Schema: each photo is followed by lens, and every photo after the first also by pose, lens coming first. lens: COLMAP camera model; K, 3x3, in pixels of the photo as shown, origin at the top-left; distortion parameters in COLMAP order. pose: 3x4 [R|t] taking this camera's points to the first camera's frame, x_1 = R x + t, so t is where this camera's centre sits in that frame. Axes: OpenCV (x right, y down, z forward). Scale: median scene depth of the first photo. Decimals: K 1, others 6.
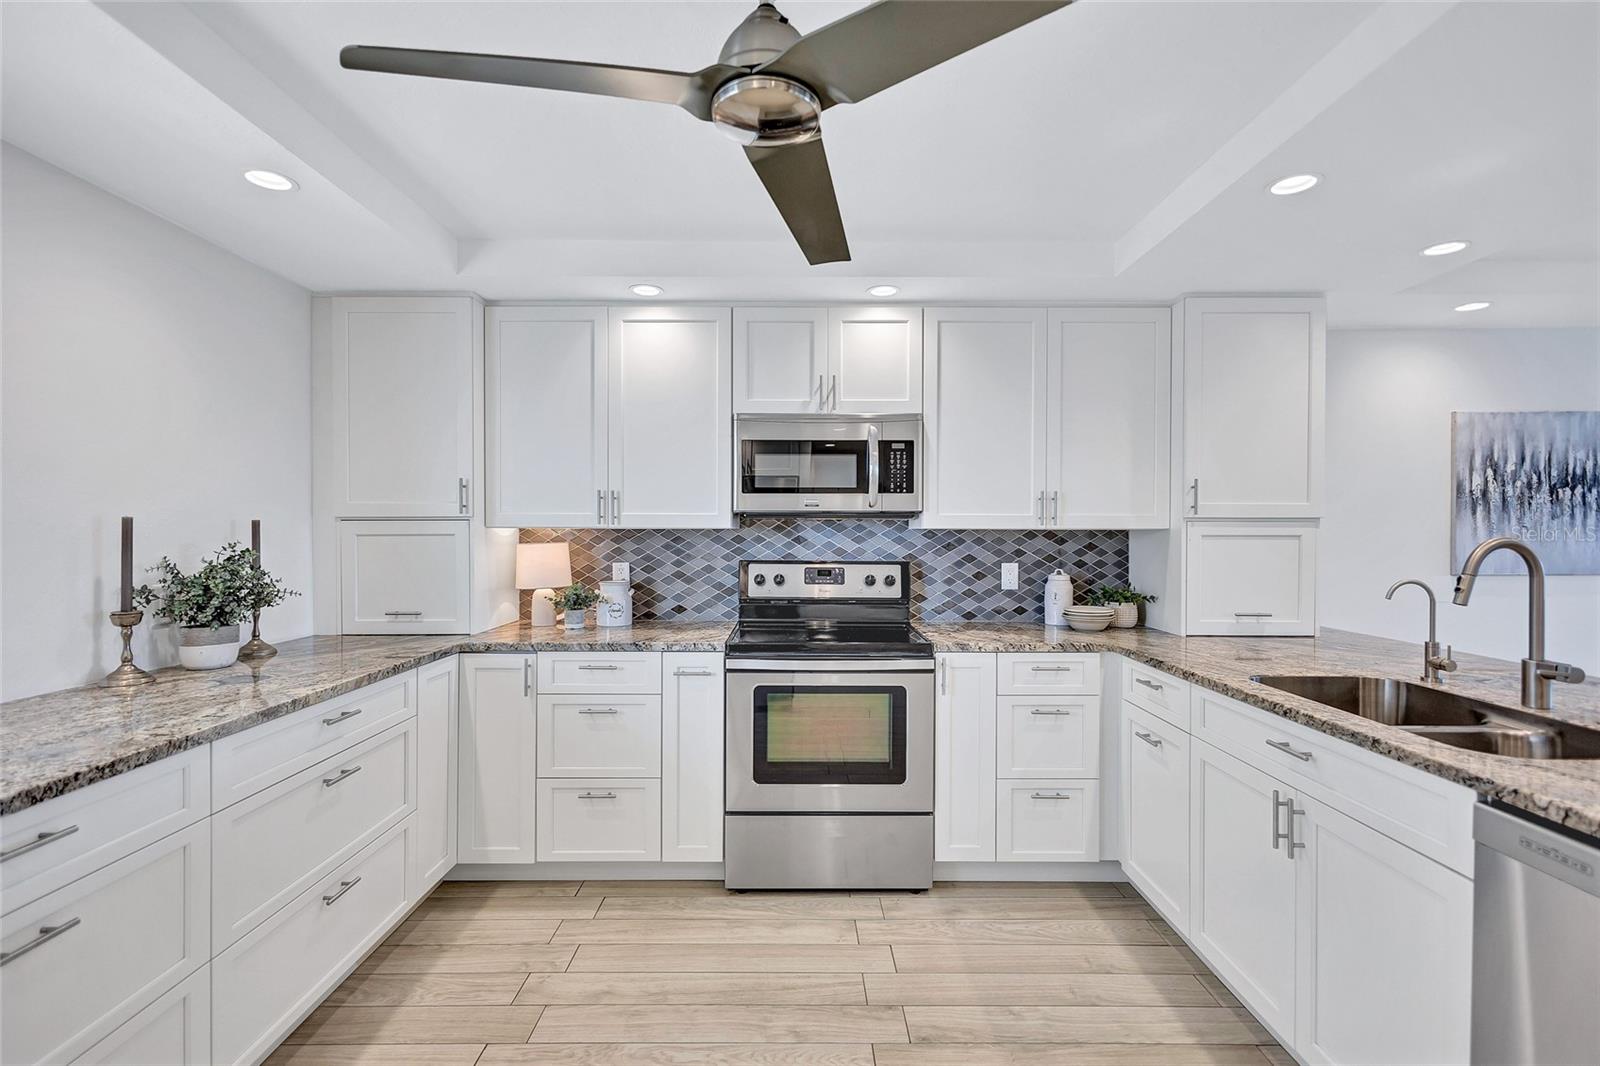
lens RADIAL K [[734.0, 0, 797.9], [0, 734.0, 532.4], [0, 0, 1]] dist [0.008312, -0.001708]
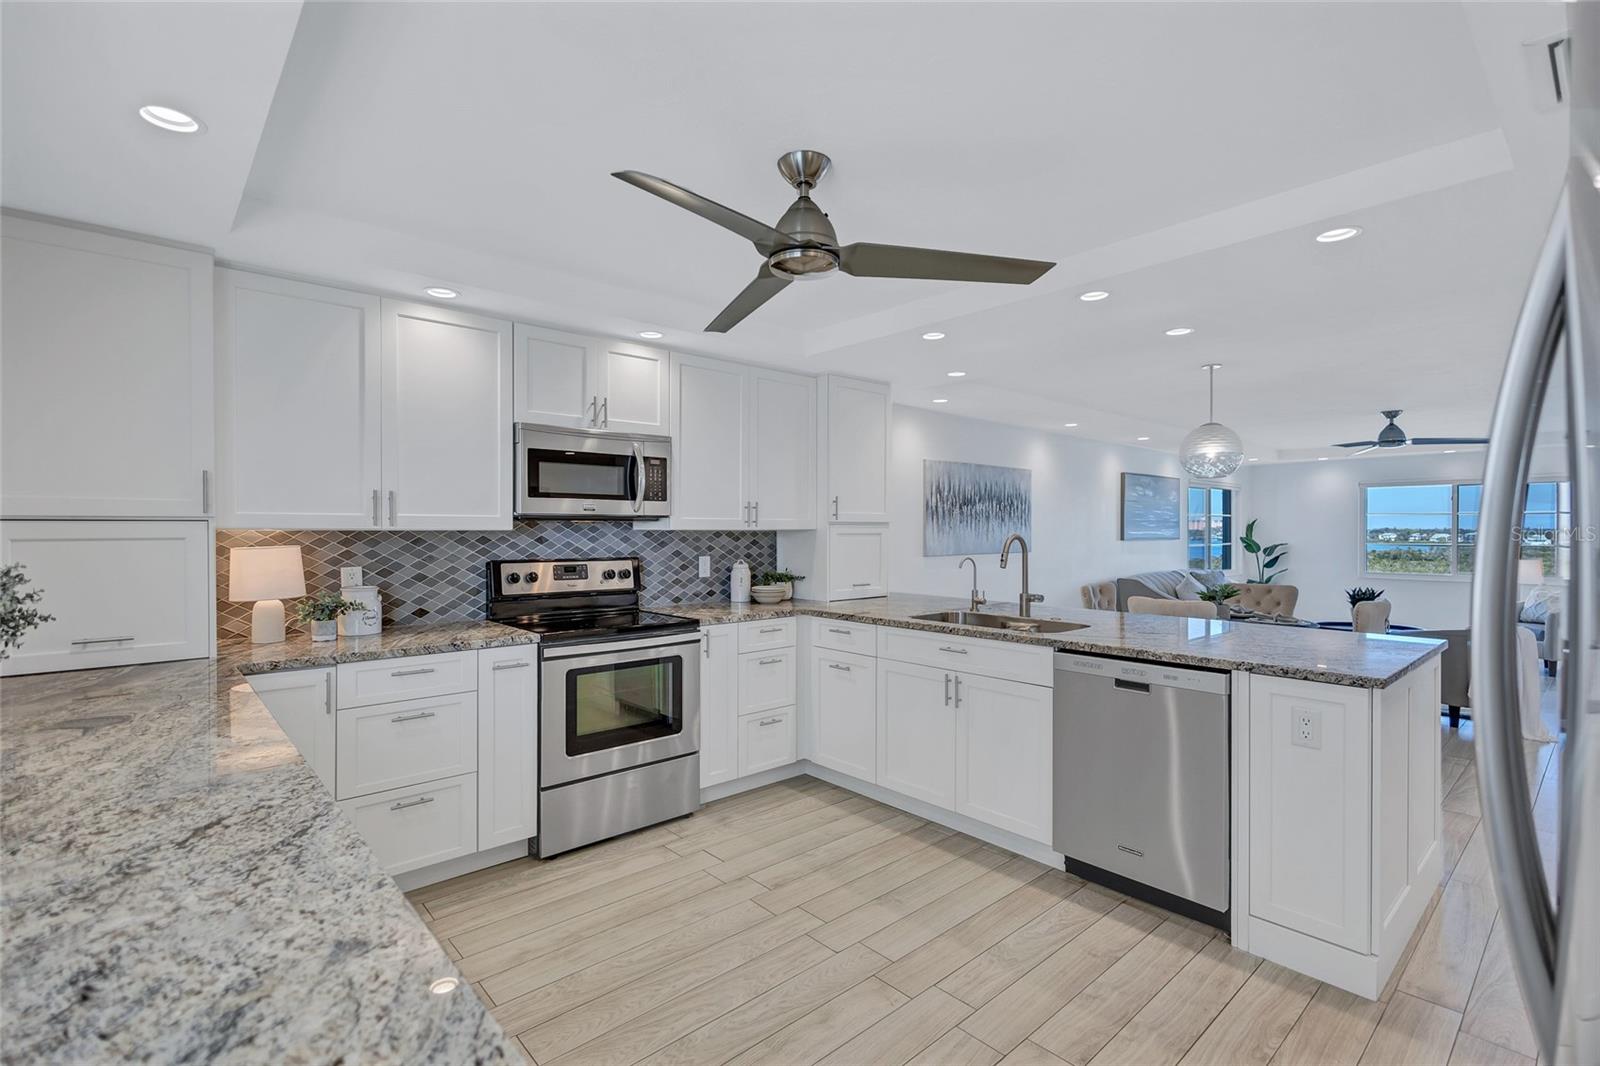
lens RADIAL K [[734.0, 0, 799.6], [0, 734.0, 531.0], [0, 0, 1]] dist [0.008312, -0.001708]
pose [[0.749042, -0.003909, 0.662511, -0.491862], [0.004162, 0.999991, 0.001194, -0.003553], [-0.662510, 0.001863, 0.749051, -0.070746]]
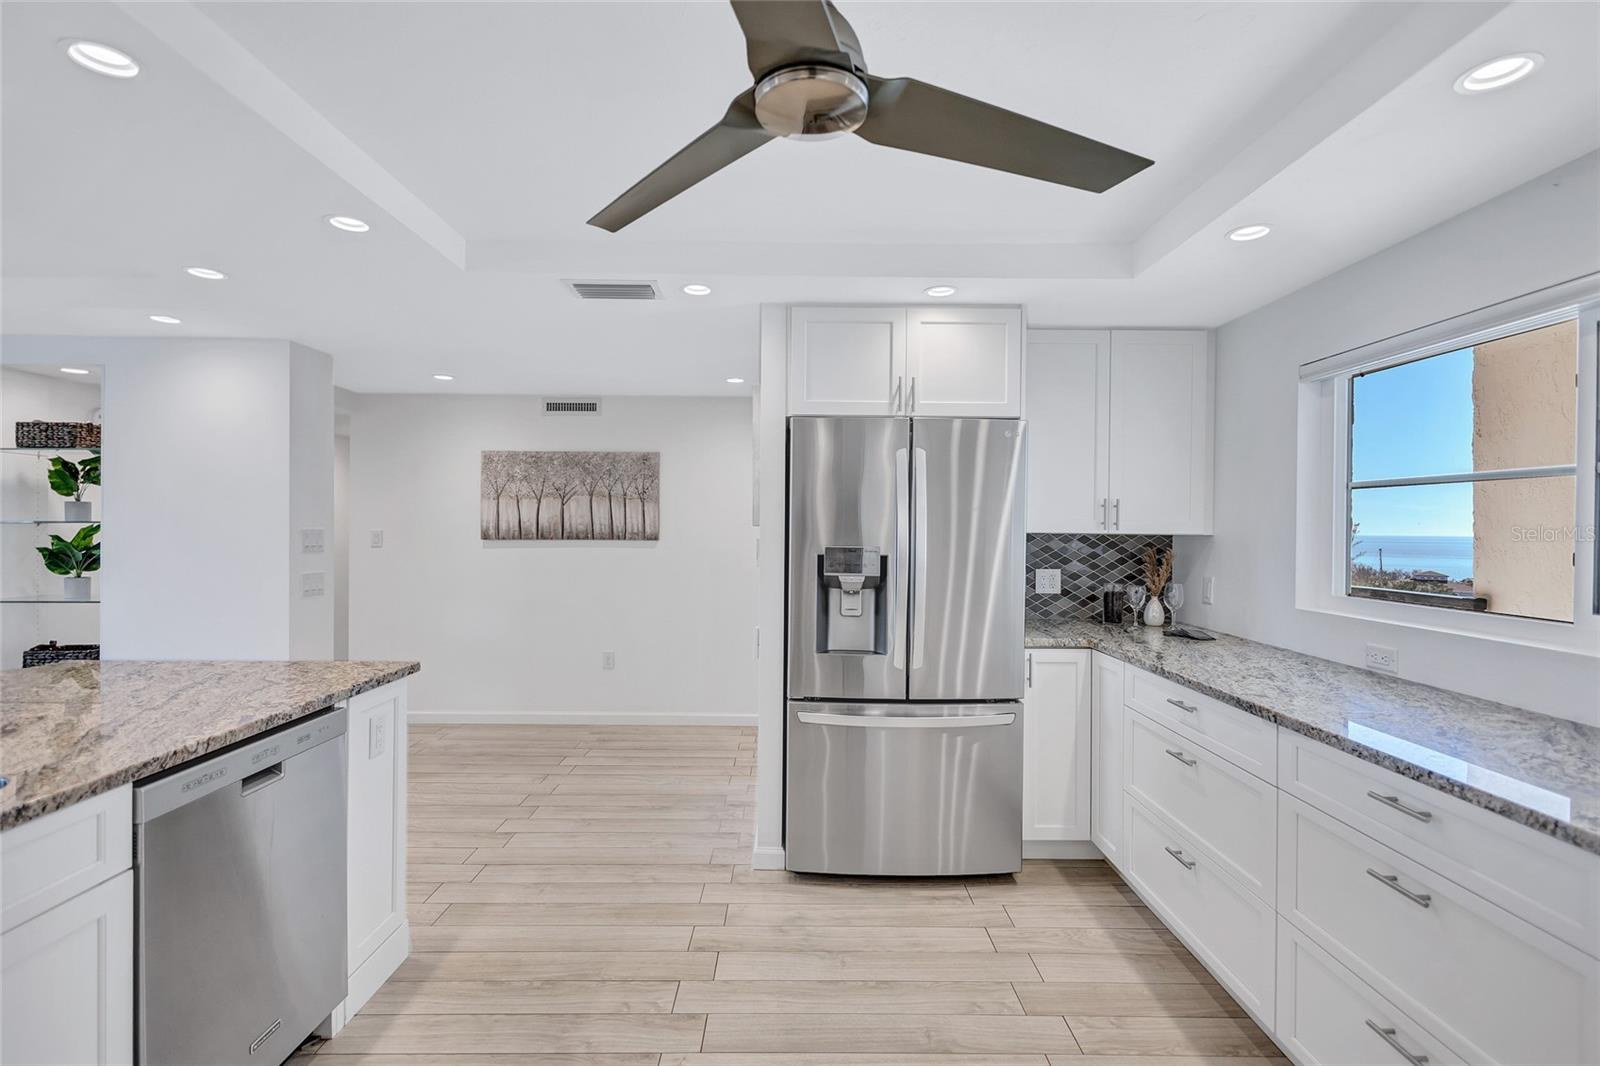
lens RADIAL K [[734.0, 0, 805.0], [0, 734.0, 531.5], [0, 0, 1]] dist [0.008312, -0.001708]
pose [[-0.999928, -0.011405, 0.003846, -0.020141], [-0.011364, 0.999880, 0.010543, -0.013794], [-0.003966, 0.010498, -0.999937, 0.898251]]
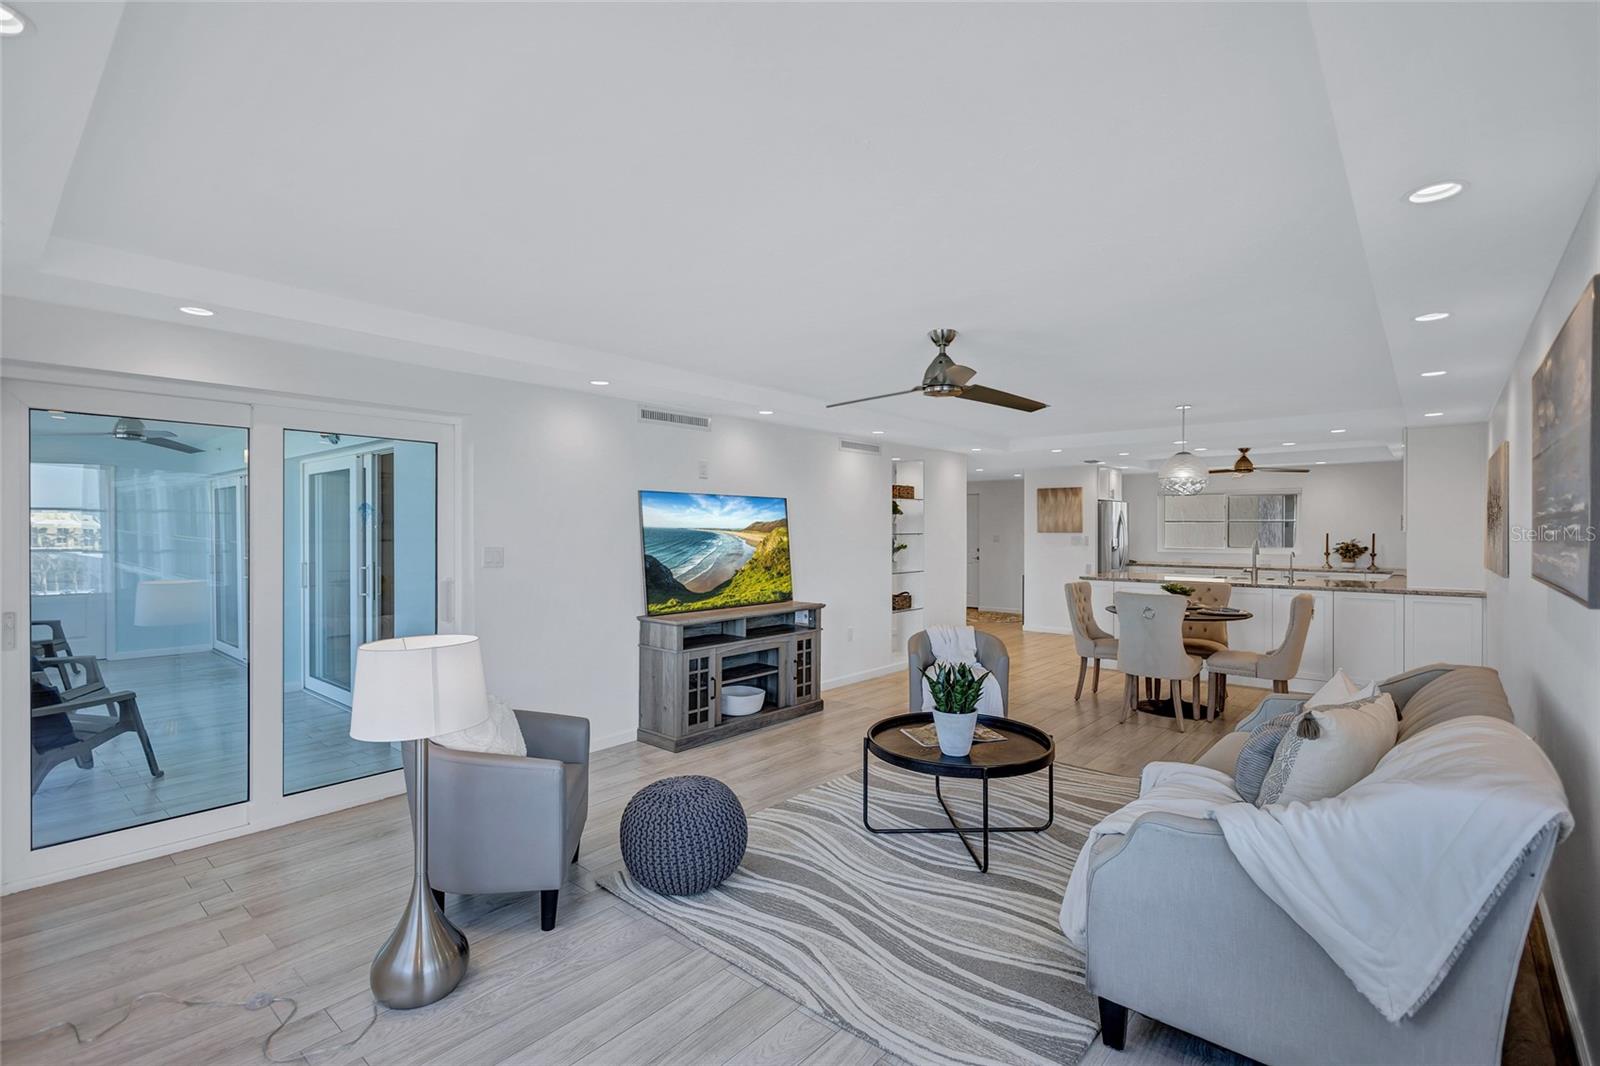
lens RADIAL K [[734.0, 0, 792.1], [0, 734.0, 532.8], [0, 0, 1]] dist [0.008312, -0.001708]
pose [[-0.661616, -0.001069, -0.749842, 3.388348], [-0.008250, 0.999949, 0.005854, -0.014823], [0.749798, 0.010059, -0.661591, 1.058246]]
